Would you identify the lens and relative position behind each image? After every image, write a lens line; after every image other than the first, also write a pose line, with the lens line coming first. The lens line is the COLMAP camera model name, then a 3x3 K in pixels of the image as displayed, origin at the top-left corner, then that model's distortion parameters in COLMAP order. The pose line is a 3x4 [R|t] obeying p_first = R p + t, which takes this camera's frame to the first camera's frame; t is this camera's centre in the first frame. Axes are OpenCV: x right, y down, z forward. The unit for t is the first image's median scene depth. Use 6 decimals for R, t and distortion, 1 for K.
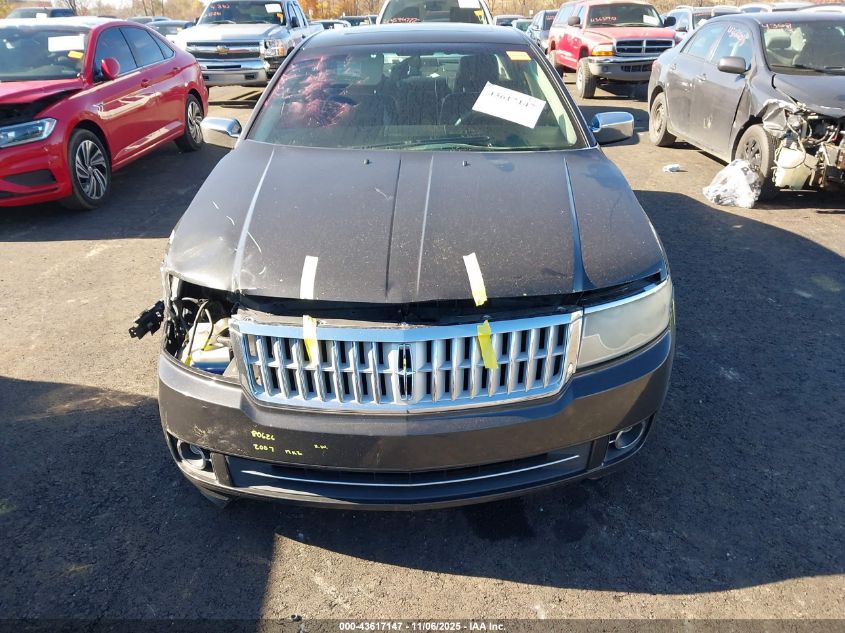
lens RADIAL K [[661.1, 0, 421.6], [0, 661.1, 351.8], [0, 0, 1]] dist [0.071759, -0.058437]
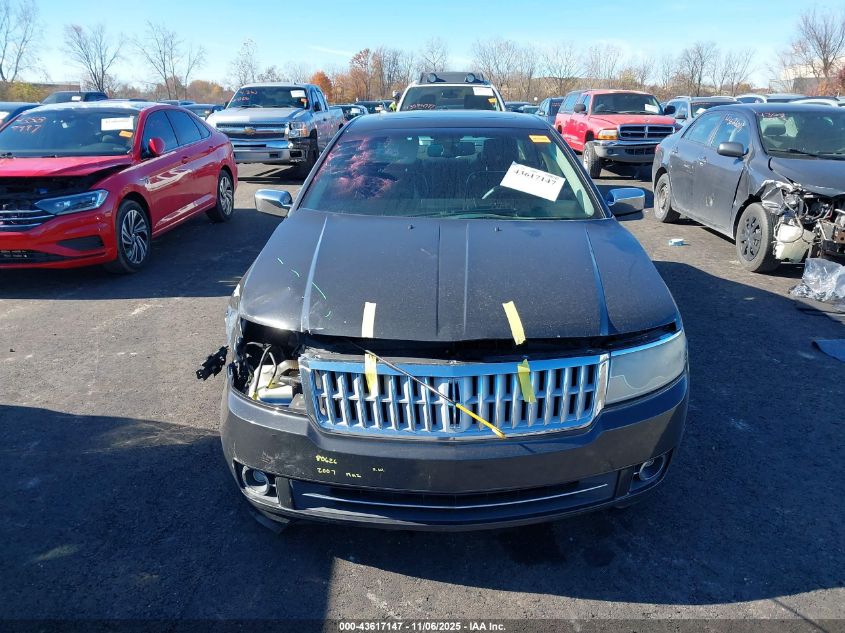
lens RADIAL K [[661.1, 0, 421.6], [0, 661.1, 351.8], [0, 0, 1]] dist [0.071759, -0.058437]
pose [[0.999860, 0.013826, -0.009380, -0.049020], [-0.014735, 0.994358, -0.105044, 0.042748], [0.007875, 0.105167, 0.994423, -0.099358]]
